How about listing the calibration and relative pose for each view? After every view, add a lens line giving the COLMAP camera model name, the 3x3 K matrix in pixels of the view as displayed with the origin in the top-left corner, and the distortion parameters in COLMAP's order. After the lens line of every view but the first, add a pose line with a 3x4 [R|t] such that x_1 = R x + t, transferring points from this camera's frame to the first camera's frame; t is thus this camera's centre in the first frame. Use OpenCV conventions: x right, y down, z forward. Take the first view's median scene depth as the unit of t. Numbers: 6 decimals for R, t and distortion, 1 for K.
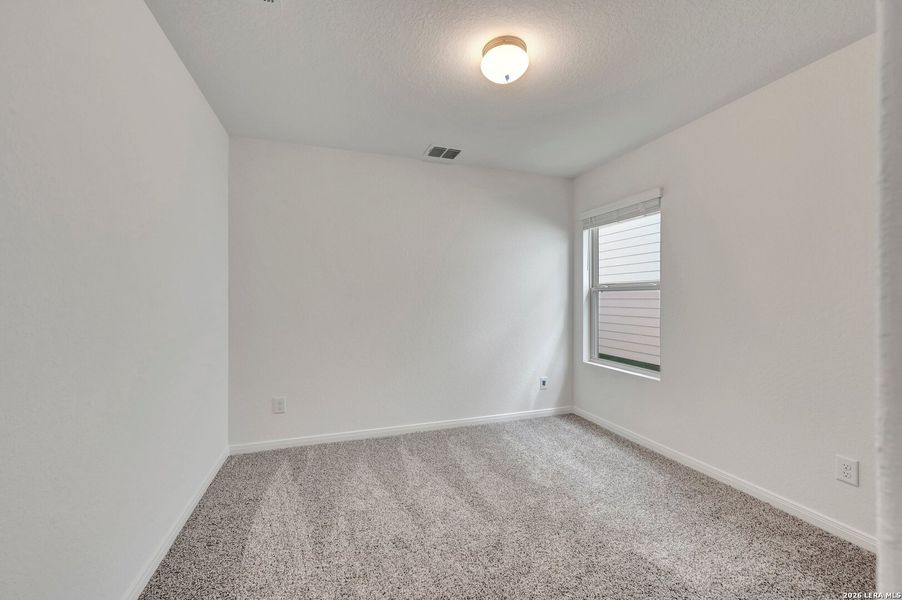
lens RADIAL K [[357.0, 0, 453.3], [0, 357.0, 296.8], [0, 0, 1]] dist [-0.000103, -0.000240]
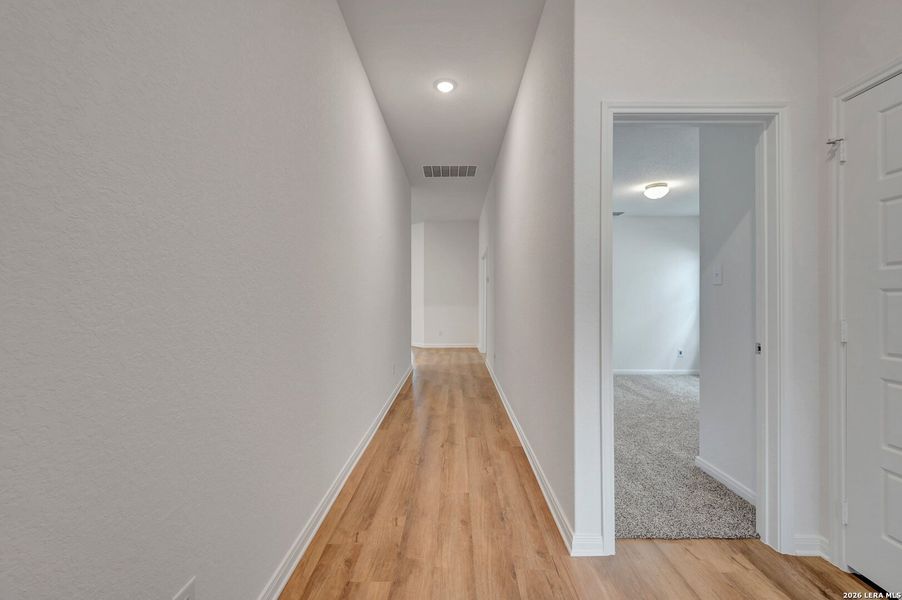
lens RADIAL K [[353.8, 0, 453.5], [0, 353.8, 298.2], [0, 0, 1]] dist [0.015994, 0.000133]
pose [[0.942940, 0.001963, -0.332958, -0.162507], [0.000913, 0.999964, 0.008482, -0.005541], [0.332962, -0.008302, 0.942904, -0.792155]]
